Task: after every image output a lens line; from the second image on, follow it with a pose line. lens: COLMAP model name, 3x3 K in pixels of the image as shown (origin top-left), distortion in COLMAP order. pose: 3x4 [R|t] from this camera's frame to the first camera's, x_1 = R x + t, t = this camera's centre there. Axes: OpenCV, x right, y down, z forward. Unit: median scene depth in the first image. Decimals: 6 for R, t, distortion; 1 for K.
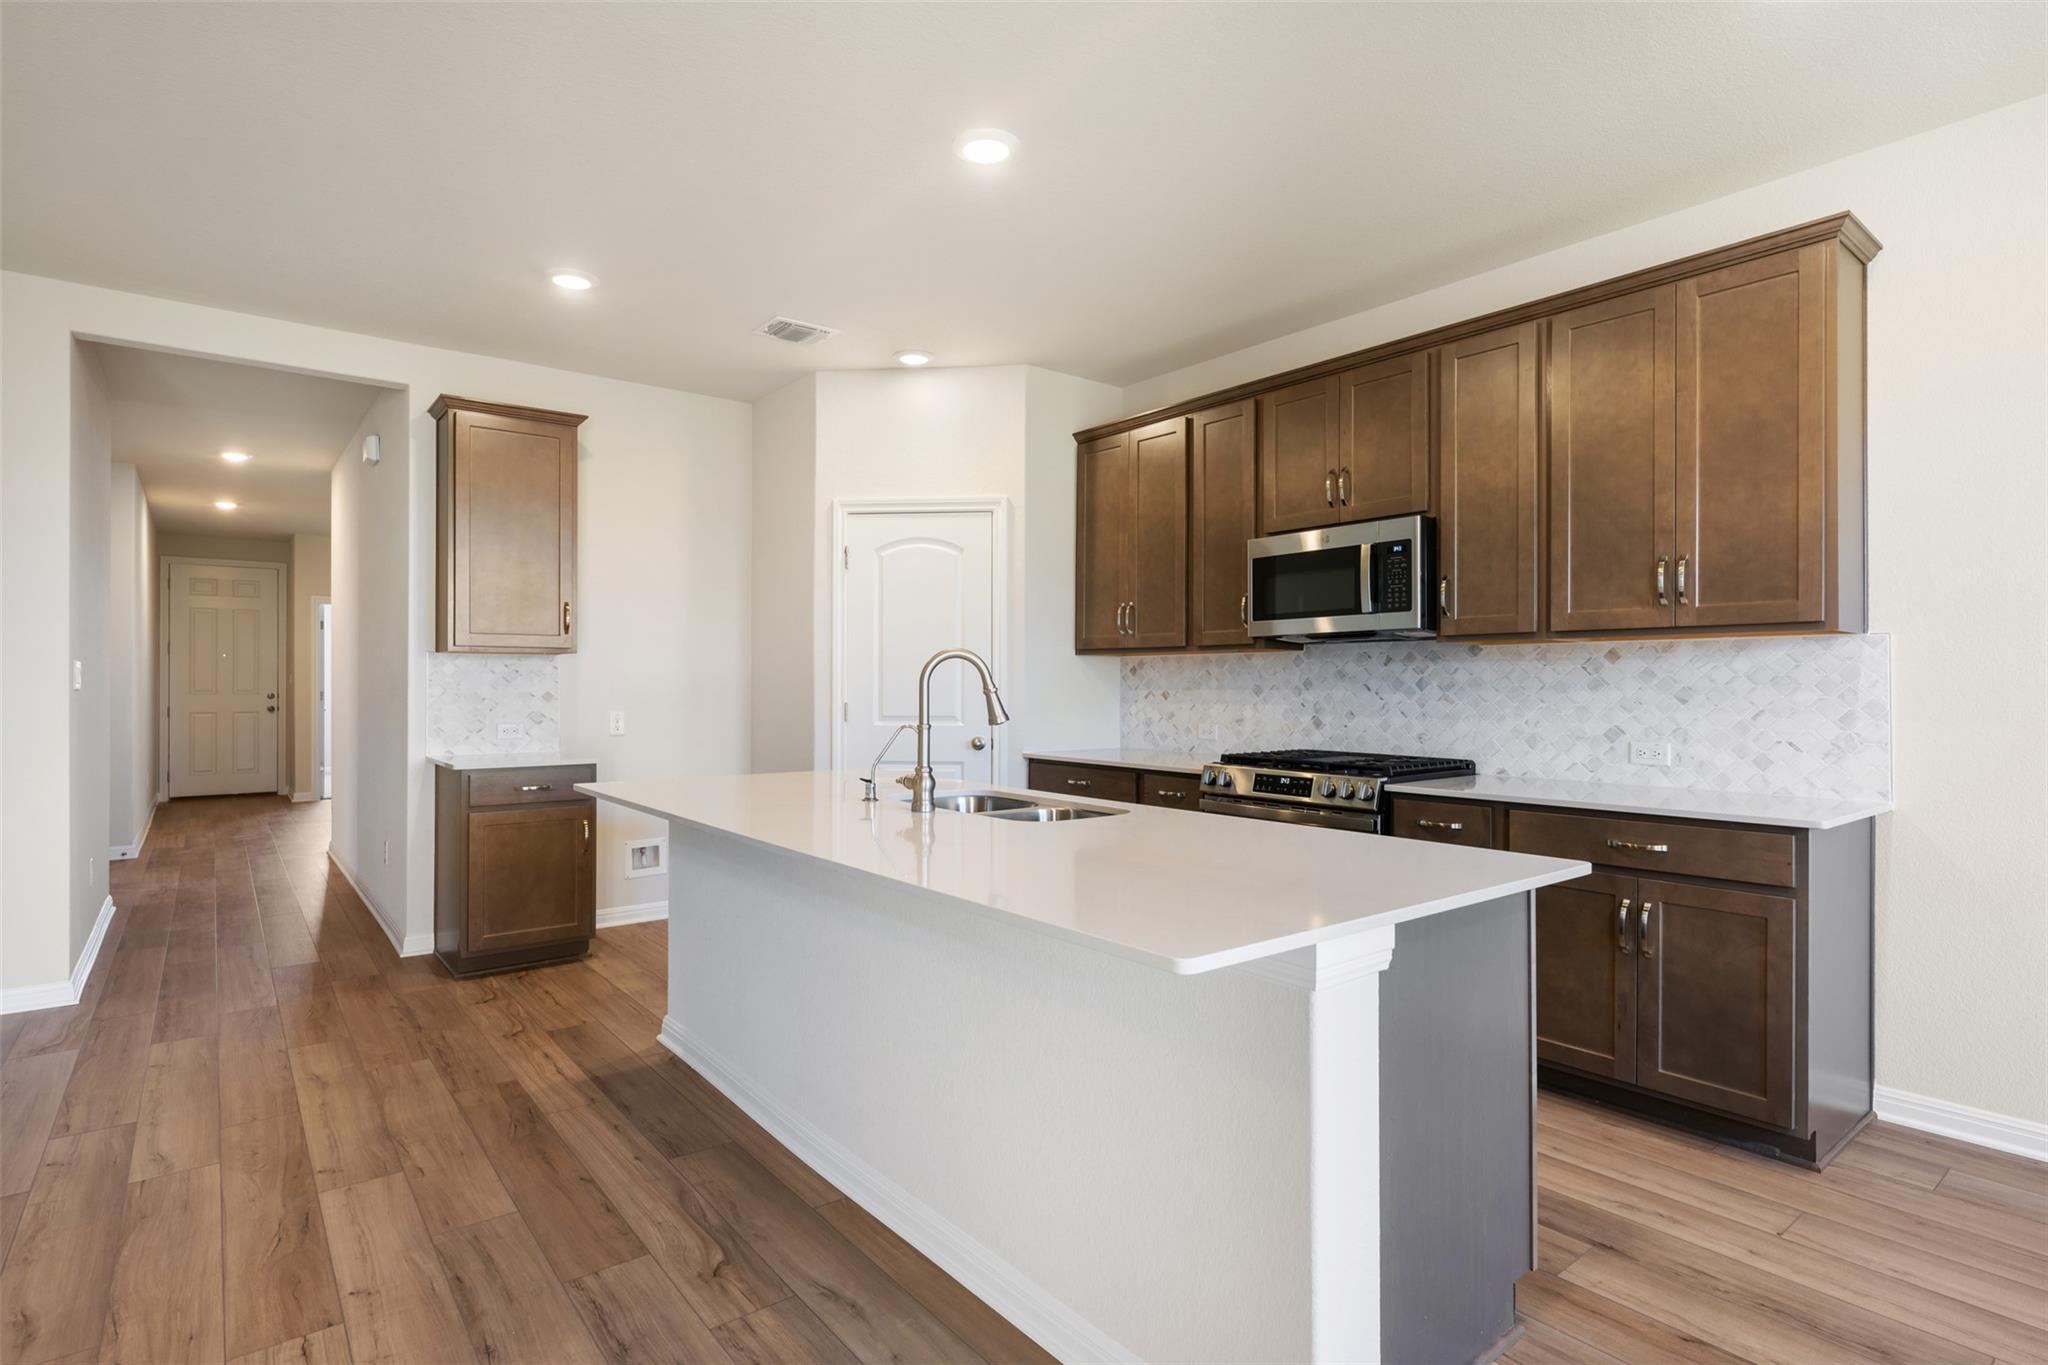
lens RADIAL K [[1021.4, 0, 1023.9], [0, 1021.4, 681.8], [0, 0, 1]] dist [-0.000647, -0.000133]
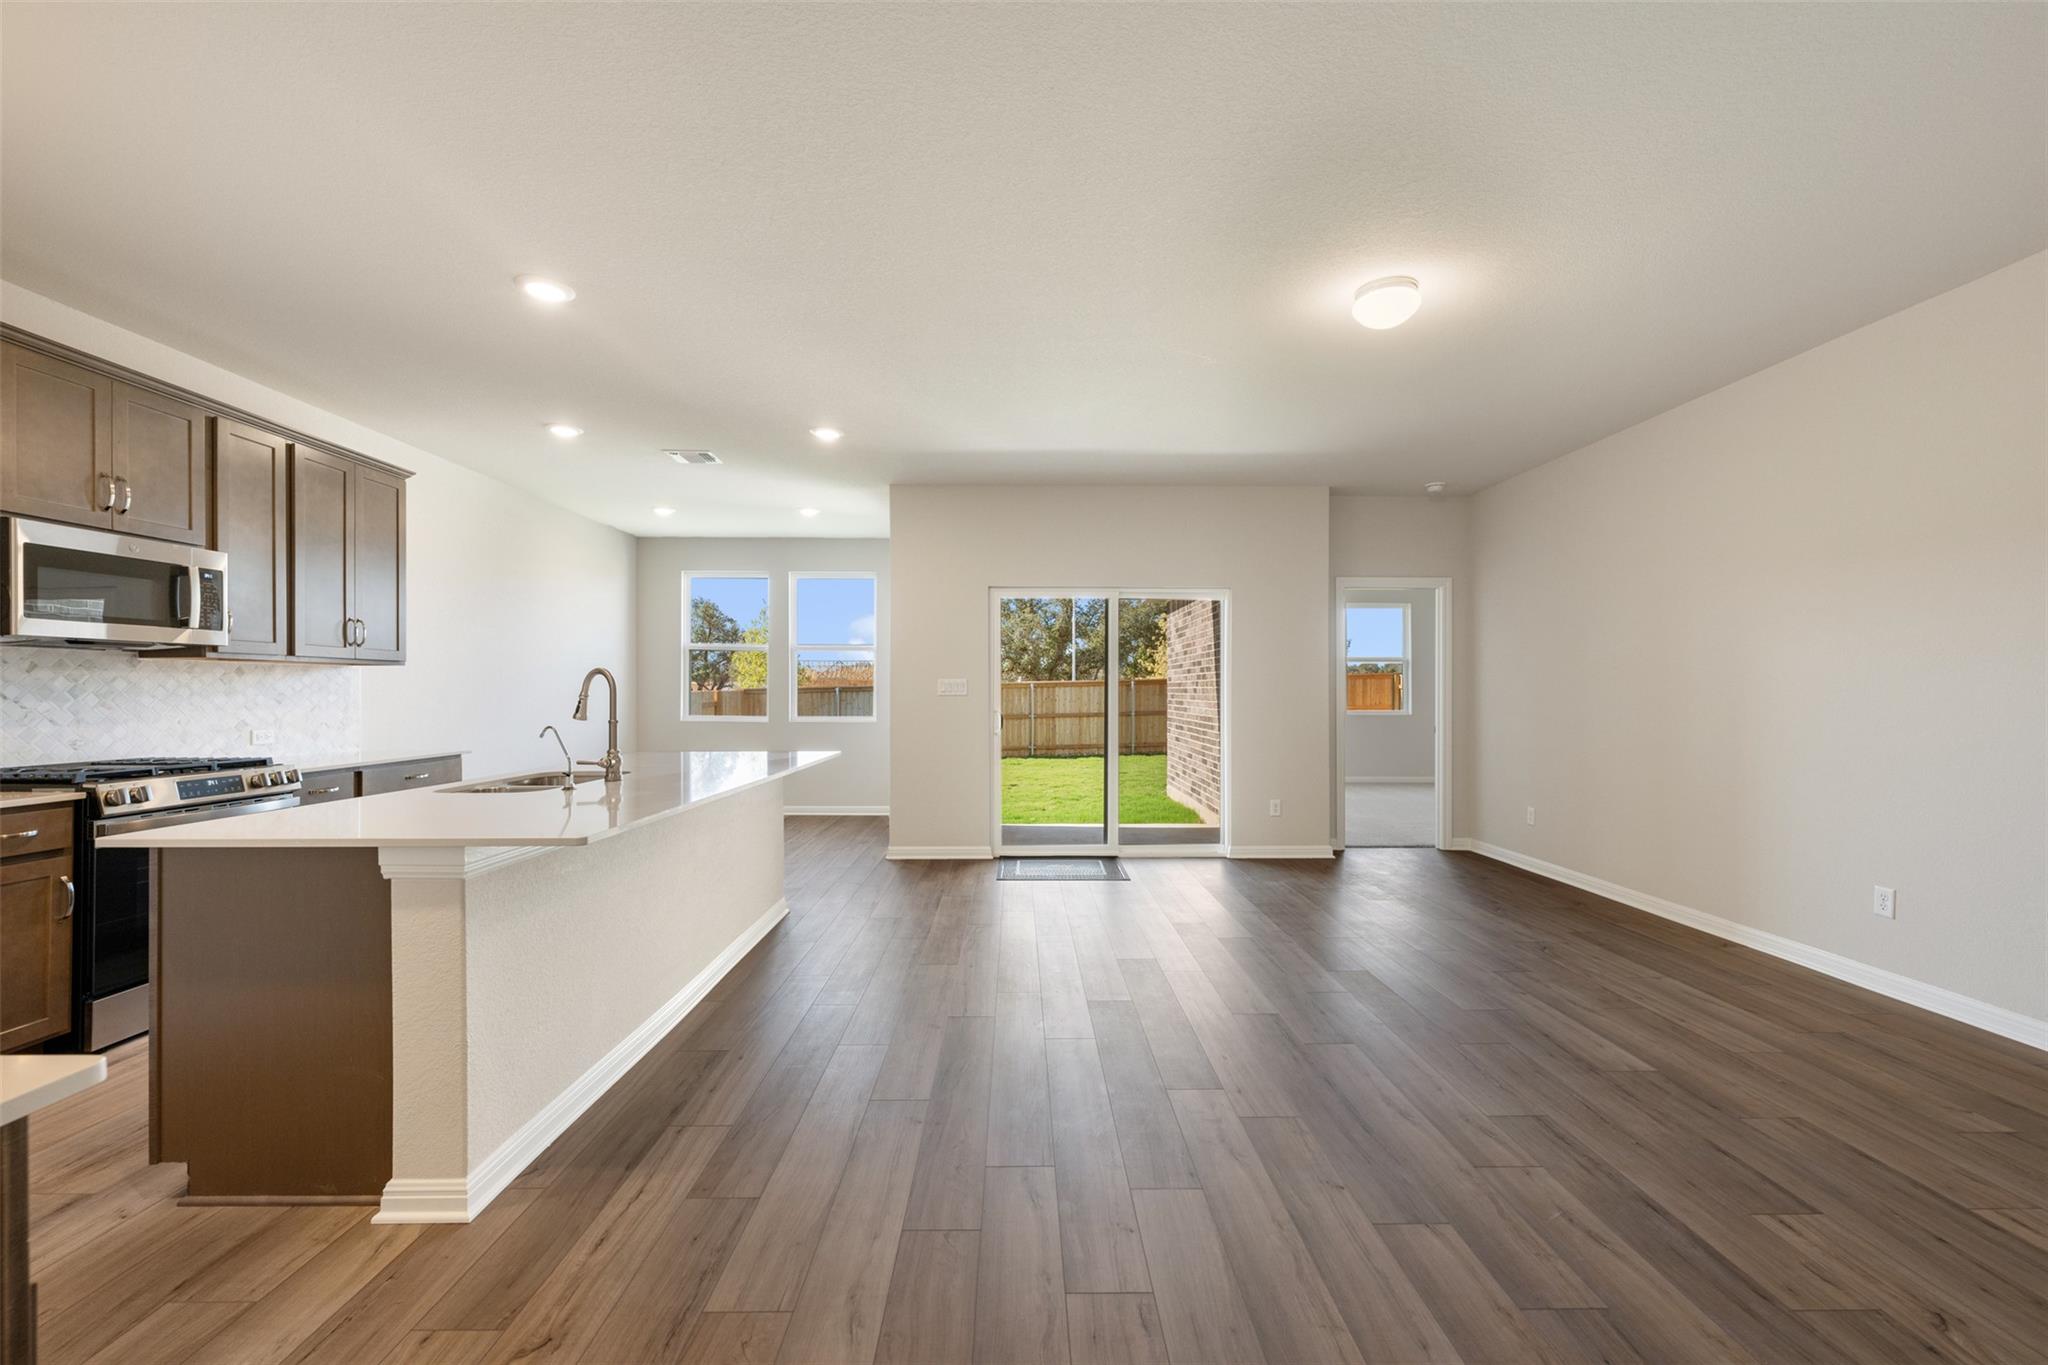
lens RADIAL K [[809.9, 0, 1025.2], [0, 809.9, 689.3], [0, 0, 1]] dist [-0.002694, 0.000116]
pose [[-0.787906, 0.000259, 0.615795, -0.860418], [-0.001711, 0.999995, -0.002609, 0.000248], [-0.615793, -0.003109, -0.787902, 1.055066]]
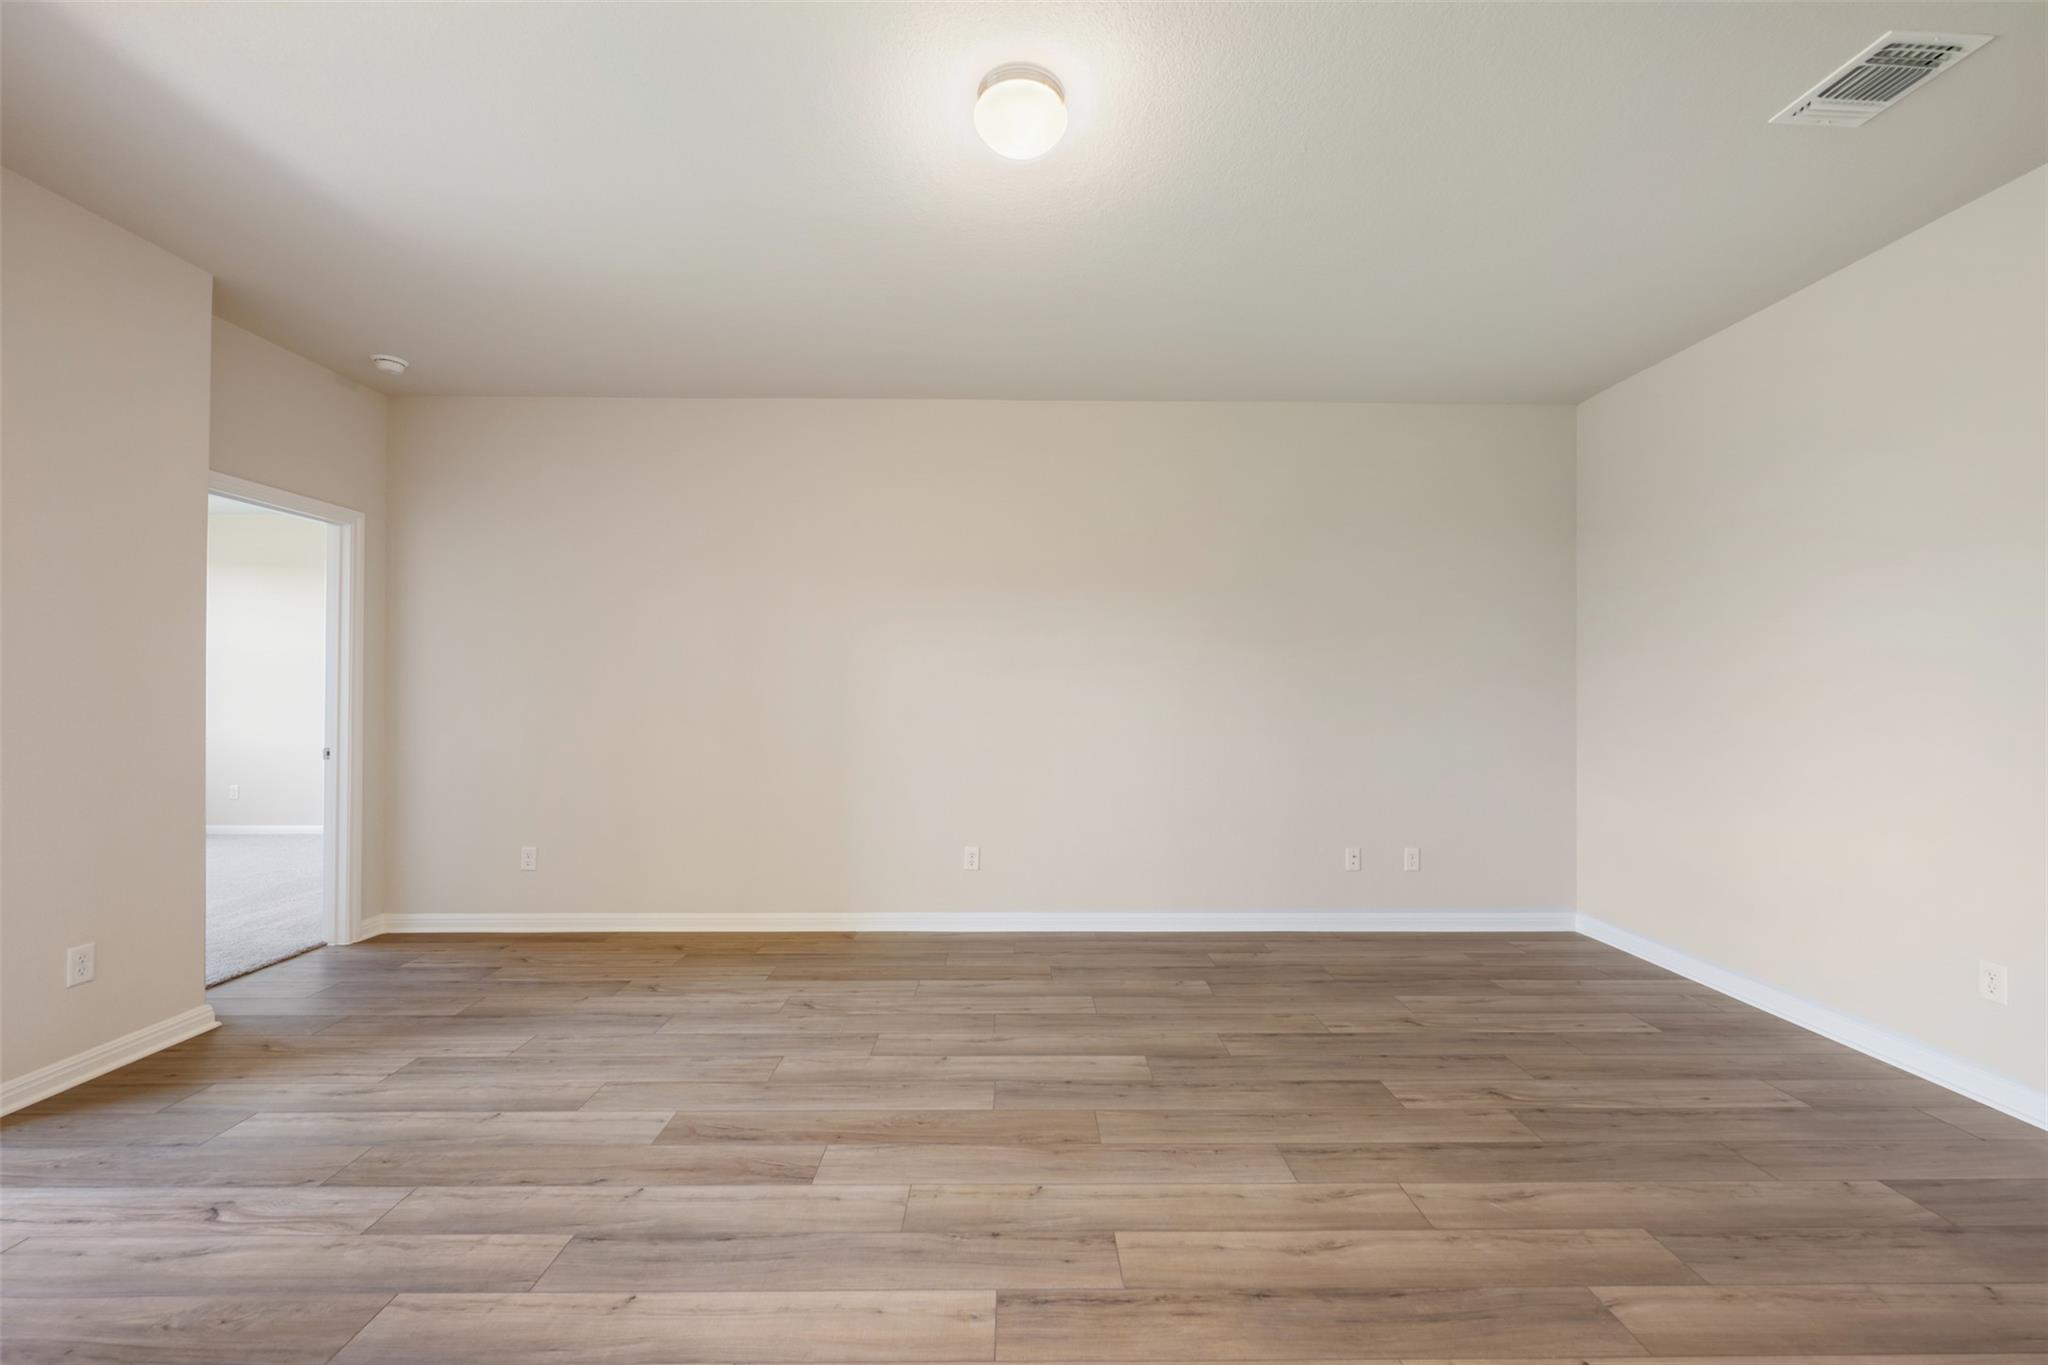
lens RADIAL K [[809.9, 0, 1023.7], [0, 809.9, 692.8], [0, 0, 1]] dist [-0.002694, 0.000116]
pose [[-0.616108, -0.003159, -0.787655, -0.251693], [-0.001940, 0.999995, -0.002493, 0.000446], [0.787659, -0.000008, -0.616111, 0.561429]]
